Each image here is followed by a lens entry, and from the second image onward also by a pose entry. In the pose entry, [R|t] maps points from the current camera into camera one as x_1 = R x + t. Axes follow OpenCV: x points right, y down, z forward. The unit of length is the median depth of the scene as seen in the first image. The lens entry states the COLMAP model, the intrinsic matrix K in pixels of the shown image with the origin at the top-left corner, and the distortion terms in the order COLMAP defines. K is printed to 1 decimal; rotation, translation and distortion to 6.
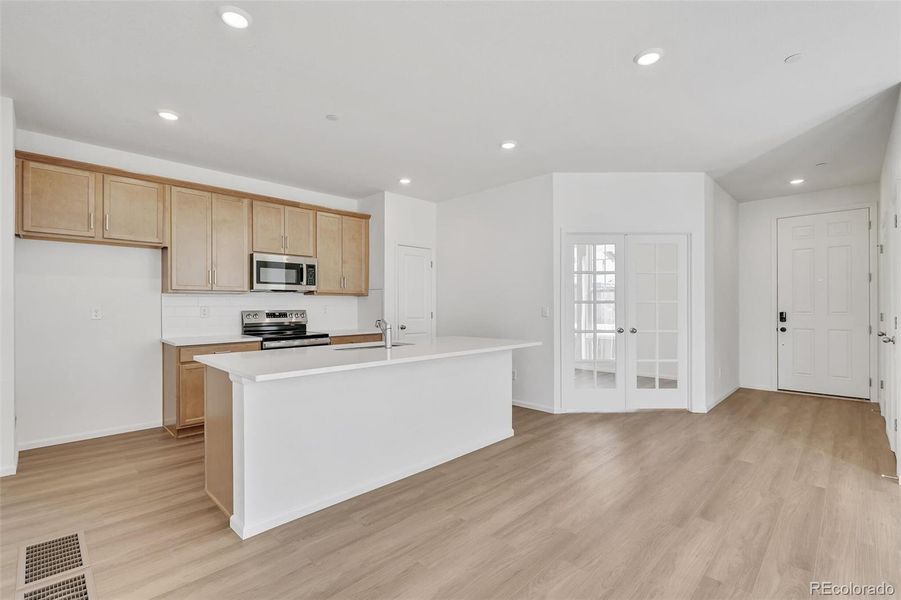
lens RADIAL K [[409.7, 0, 451.9], [0, 409.7, 303.8], [0, 0, 1]] dist [-0.008979, 0.004539]
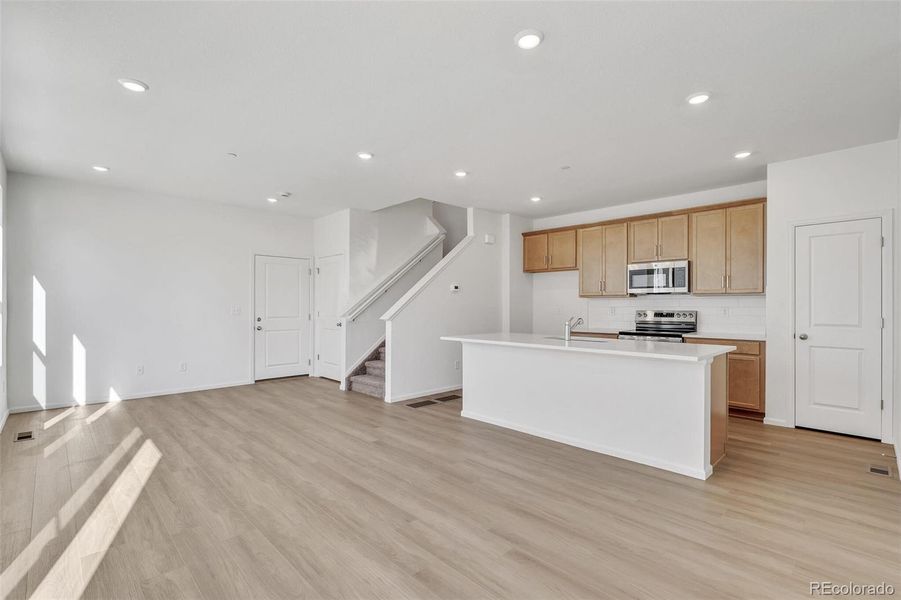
lens RADIAL K [[409.7, 0, 447.5], [0, 409.7, 306.3], [0, 0, 1]] dist [-0.008979, 0.004539]
pose [[-0.013725, 0.007424, -0.999878, 0.792384], [0.003677, 0.999966, 0.007375, -0.006626], [0.999899, -0.003575, -0.013752, 0.463069]]
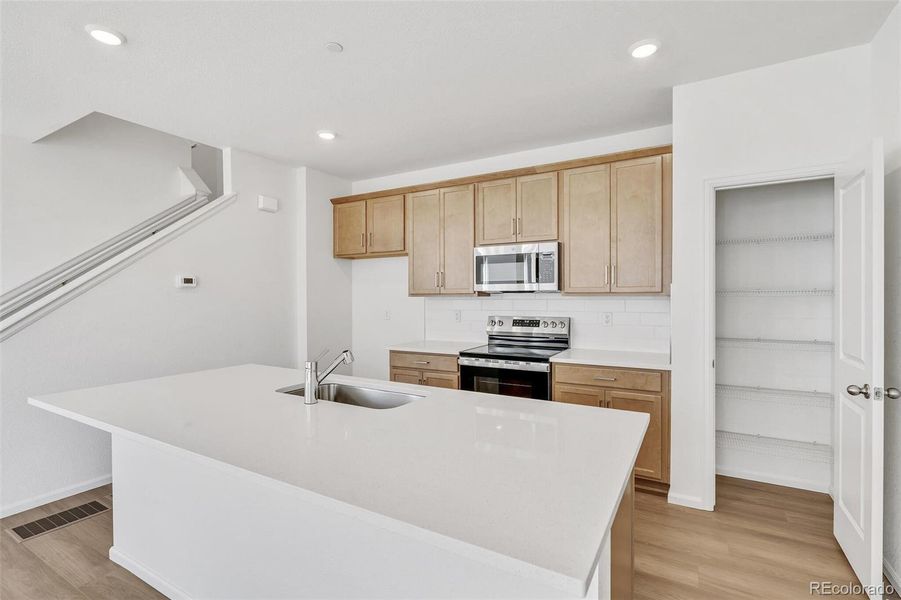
lens RADIAL K [[423.0, 0, 435.0], [0, 423.0, 295.2], [0, 0, 1]] dist [0.002757, 0.001223]
pose [[0.243787, -0.001769, -0.969827, 0.325362], [0.004600, 0.999989, -0.000667, -0.027544], [0.969818, -0.004299, 0.243792, 0.719452]]
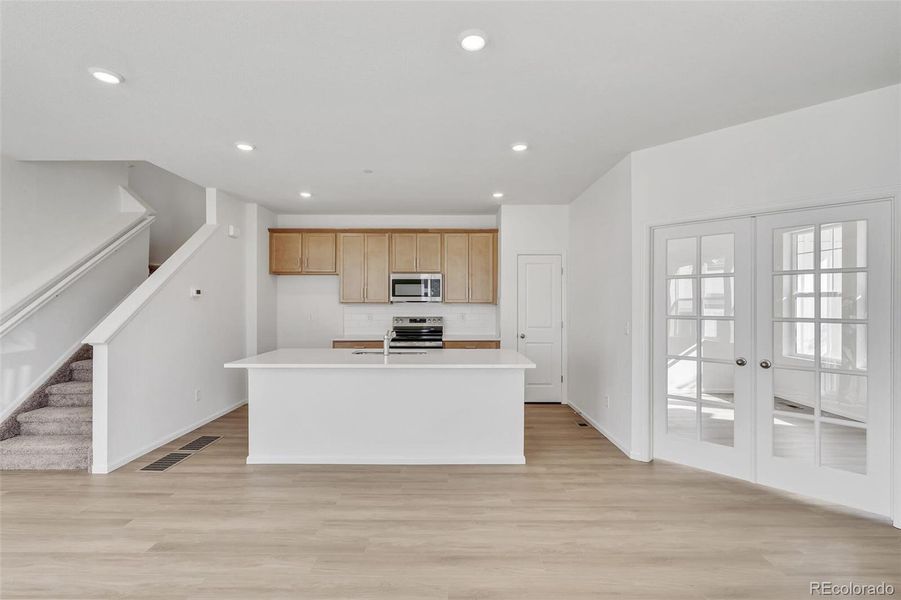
lens RADIAL K [[409.7, 0, 447.3], [0, 409.7, 299.2], [0, 0, 1]] dist [-0.008979, 0.004539]
pose [[0.703948, -0.002682, -0.710246, 0.586735], [-0.001322, 0.999986, -0.005086, -0.035376], [0.710250, 0.004519, 0.703935, 0.201250]]
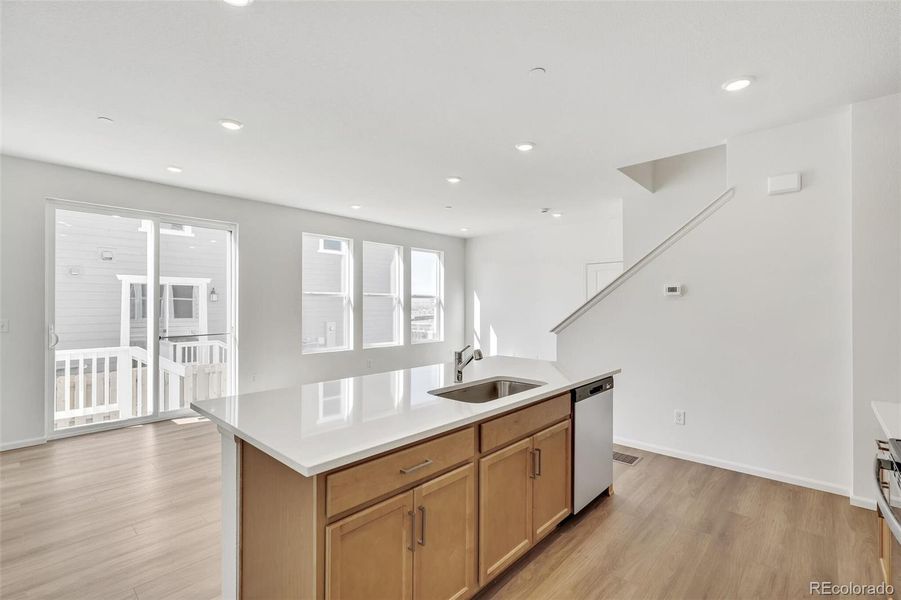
lens RADIAL K [[409.7, 0, 443.5], [0, 409.7, 302.2], [0, 0, 1]] dist [-0.008979, 0.004539]
pose [[-0.999782, 0.010257, -0.018170, -0.075869], [0.010310, 0.999943, -0.002851, -0.034152], [0.018140, -0.003038, -0.999831, 1.265228]]
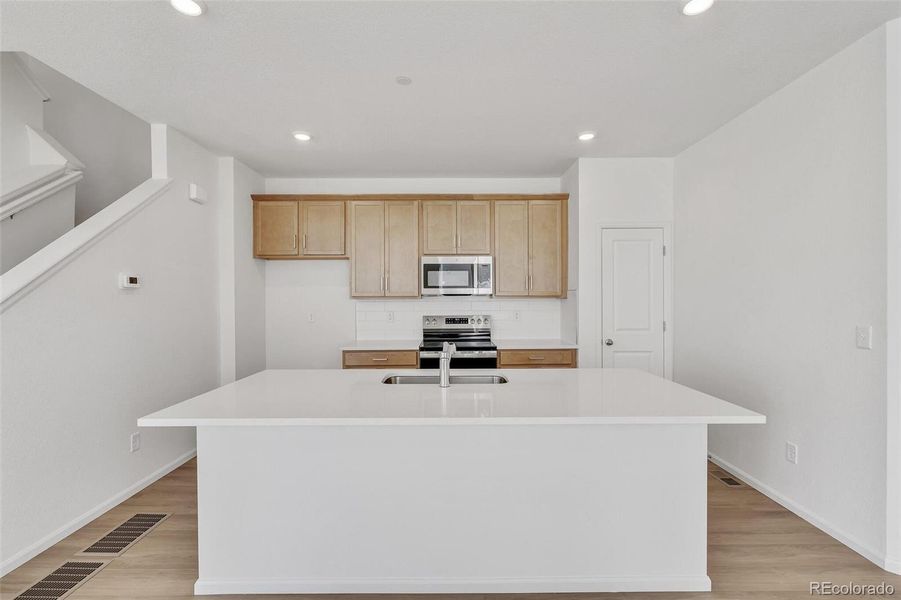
lens RADIAL K [[409.7, 0, 449.0], [0, 409.7, 299.8], [0, 0, 1]] dist [-0.008979, 0.004539]
pose [[0.706431, 0.002839, -0.707777, 0.238434], [0.003750, 0.999963, 0.007755, -0.030206], [0.707772, -0.008133, 0.706394, 0.372911]]
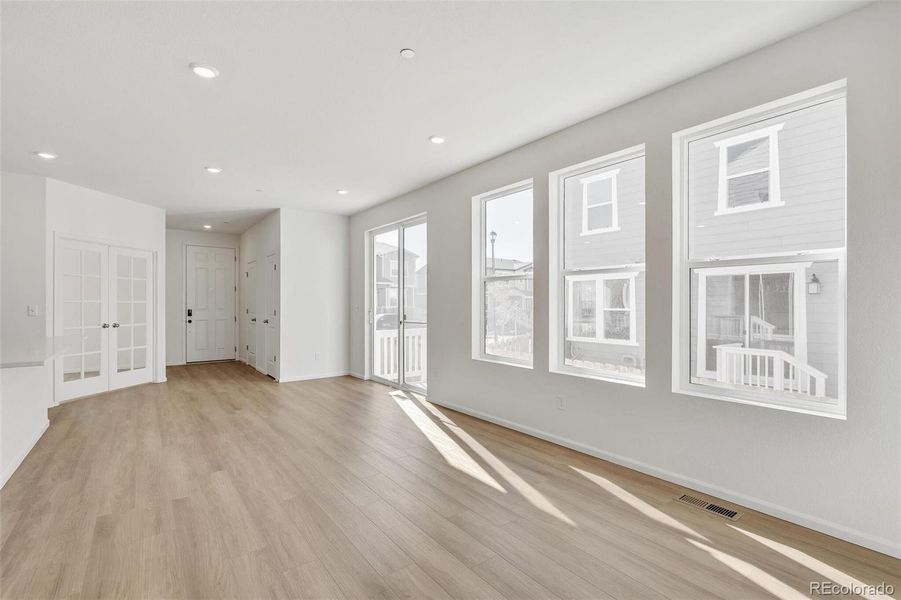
lens RADIAL K [[409.7, 0, 444.8], [0, 409.7, 299.9], [0, 0, 1]] dist [-0.008979, 0.004539]
pose [[0.149305, 0.013490, 0.988699, -0.663544], [-0.008155, 0.999890, -0.012411, -0.003591], [-0.988758, -0.006210, 0.149399, -0.171382]]
